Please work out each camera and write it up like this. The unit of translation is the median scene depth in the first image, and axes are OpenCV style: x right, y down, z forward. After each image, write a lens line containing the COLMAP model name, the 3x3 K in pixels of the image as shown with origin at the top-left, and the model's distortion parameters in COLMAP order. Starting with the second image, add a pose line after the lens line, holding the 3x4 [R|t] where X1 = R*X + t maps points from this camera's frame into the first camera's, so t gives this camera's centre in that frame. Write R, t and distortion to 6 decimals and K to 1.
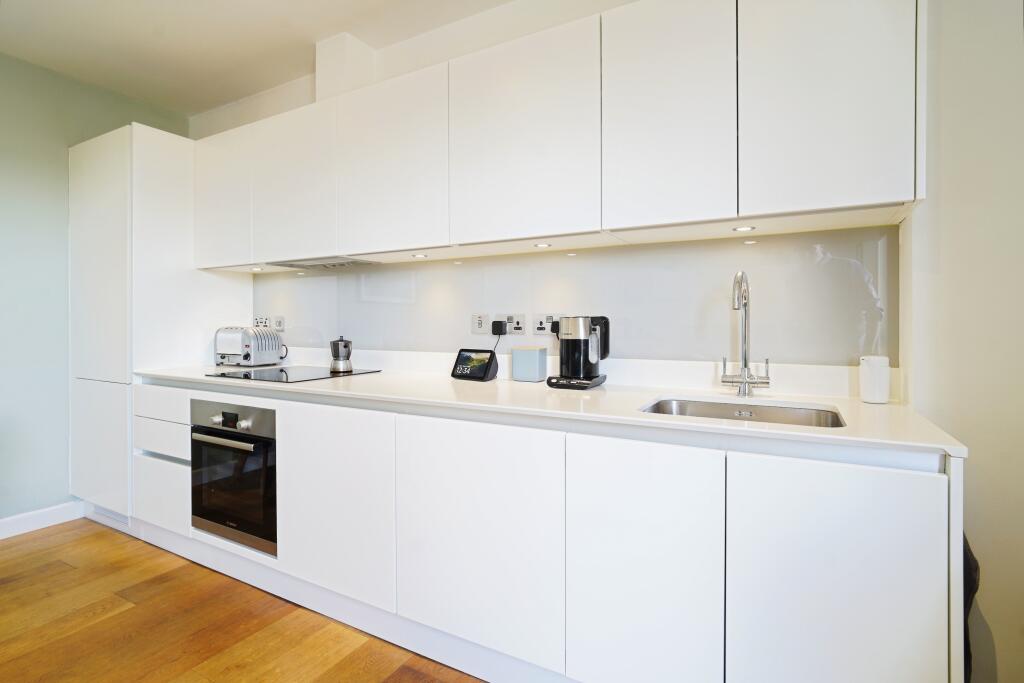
lens RADIAL K [[485.7, 0, 511.2], [0, 485.7, 331.2], [0, 0, 1]] dist [0.000076, 0.000000]
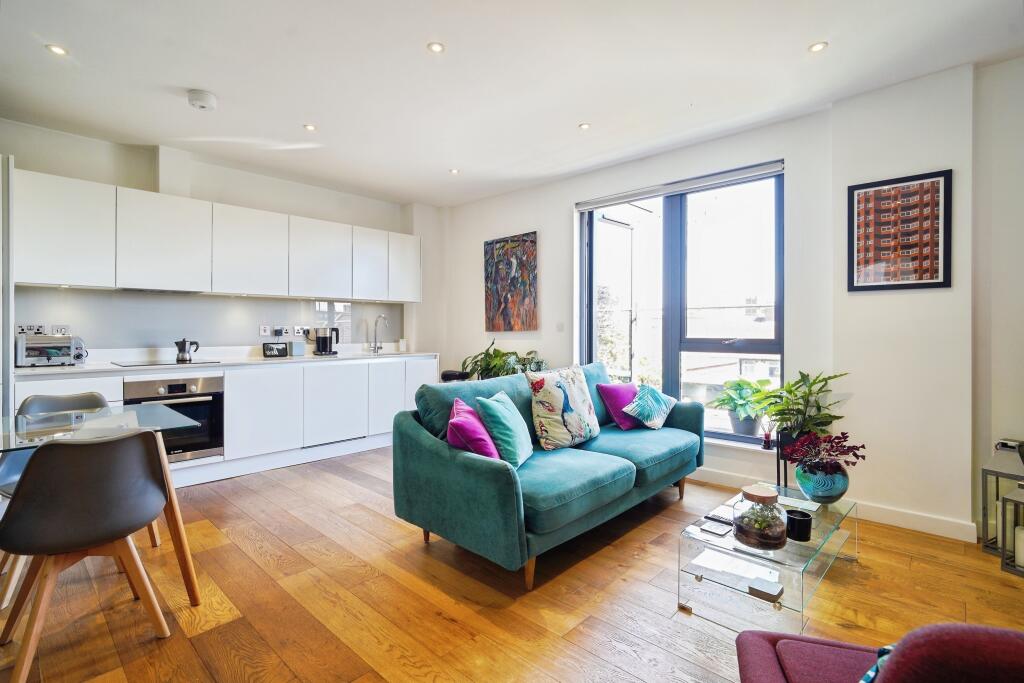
lens RADIAL K [[485.7, 0, 511.2], [0, 485.7, 331.2], [0, 0, 1]] dist [0.000076, 0.000000]
pose [[0.197415, -0.000868, 0.980320, -2.118348], [0.002920, 0.999996, 0.000298, -0.011978], [-0.980316, 0.002804, 0.197417, -0.477473]]
